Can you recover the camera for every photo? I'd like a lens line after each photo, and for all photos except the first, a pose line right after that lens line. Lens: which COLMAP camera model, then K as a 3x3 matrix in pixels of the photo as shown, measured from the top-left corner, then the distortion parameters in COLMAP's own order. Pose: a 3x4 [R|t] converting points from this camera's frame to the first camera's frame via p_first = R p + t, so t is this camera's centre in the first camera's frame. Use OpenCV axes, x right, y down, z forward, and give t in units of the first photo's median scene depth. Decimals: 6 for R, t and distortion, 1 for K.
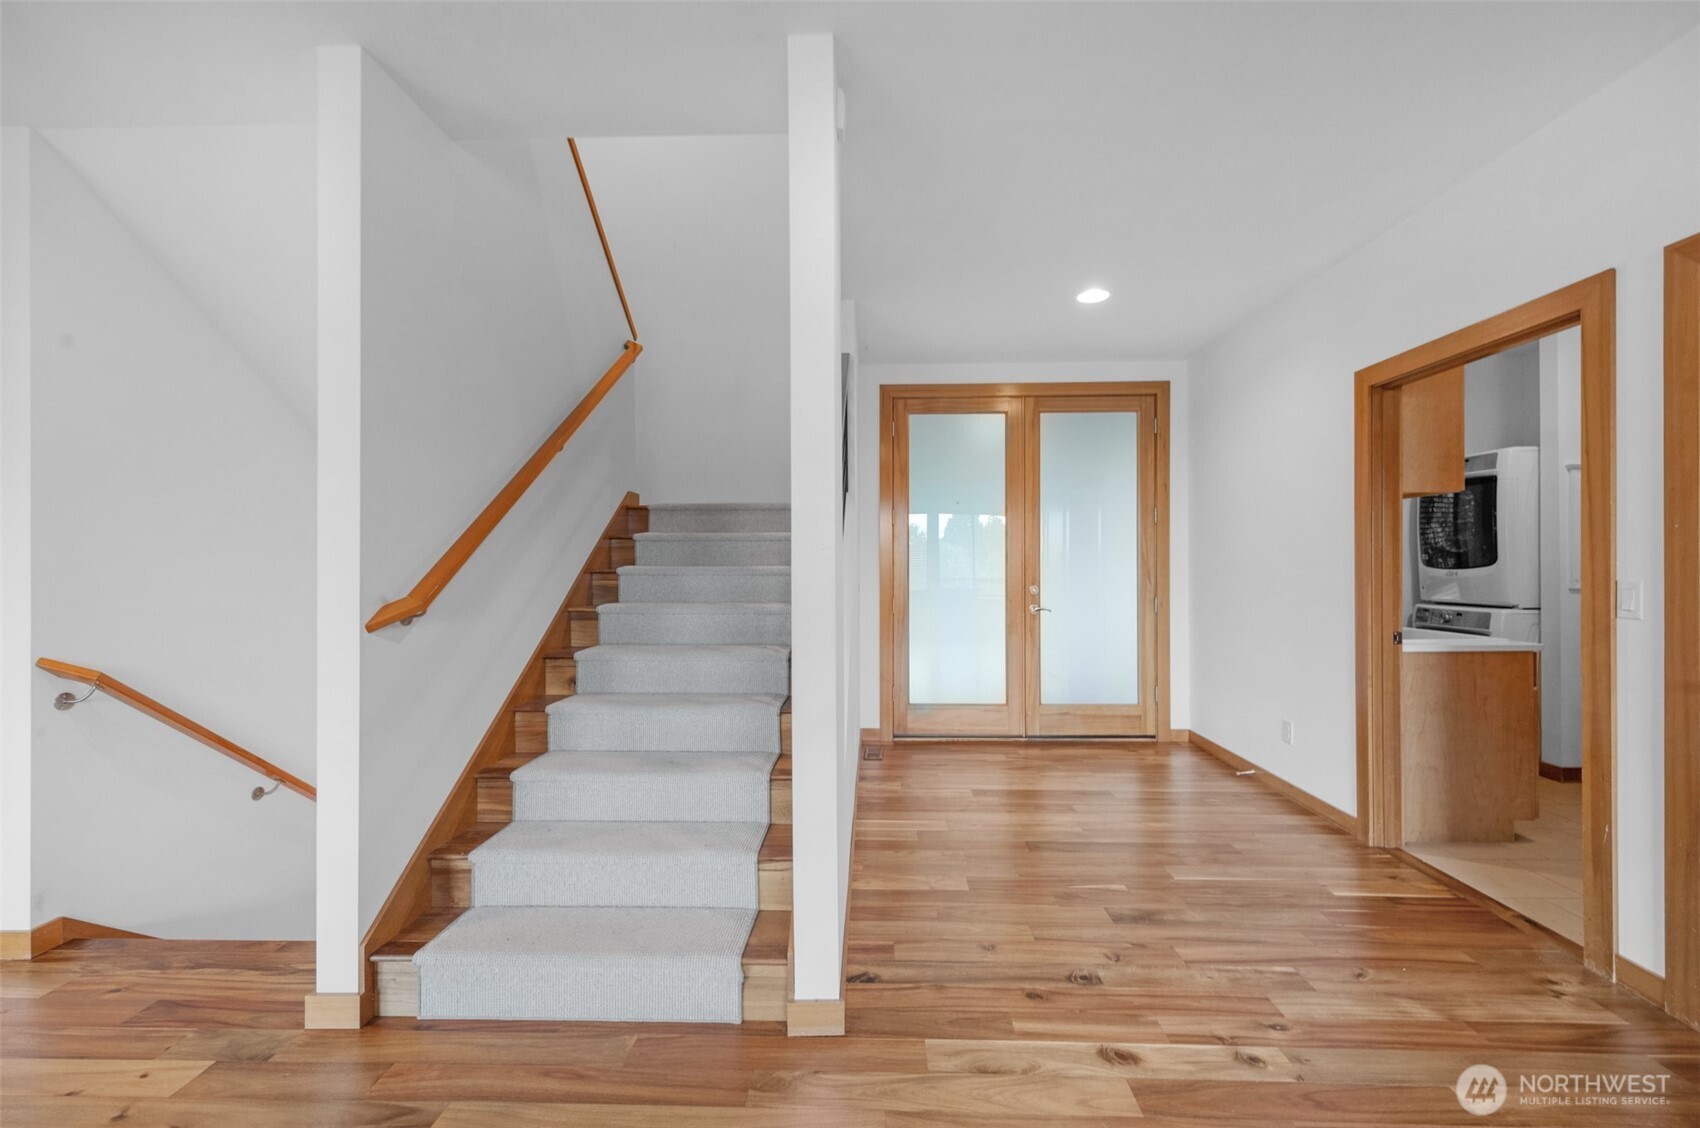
lens RADIAL K [[705.2, 0, 850.0], [0, 705.2, 564.0], [0, 0, 1]] dist [-0.020731, -0.000065]
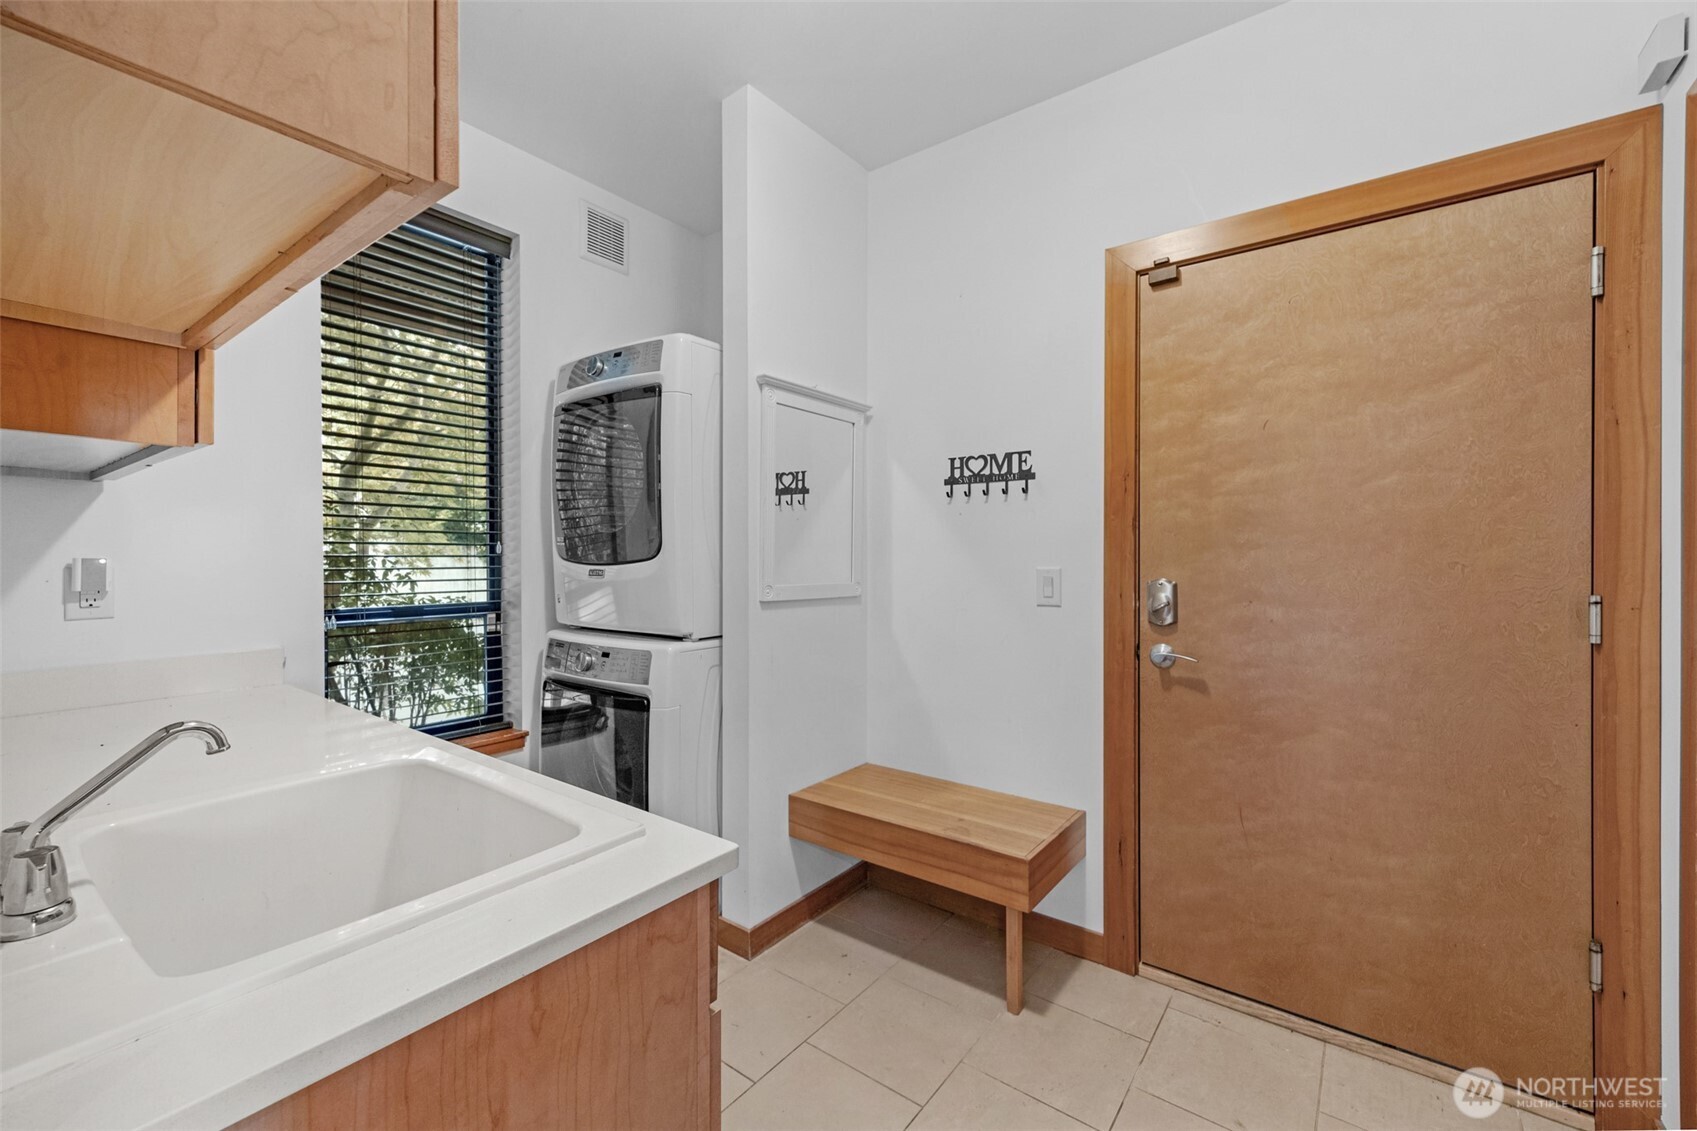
lens RADIAL K [[698.7, 0, 848.5], [0, 698.7, 565.5], [0, 0, 1]] dist [0.014769, -0.005257]
pose [[0.564548, -0.010237, 0.825337, 0.543326], [-0.004673, 0.999867, 0.015598, -0.003277], [-0.825387, -0.012662, 0.564425, 0.548627]]
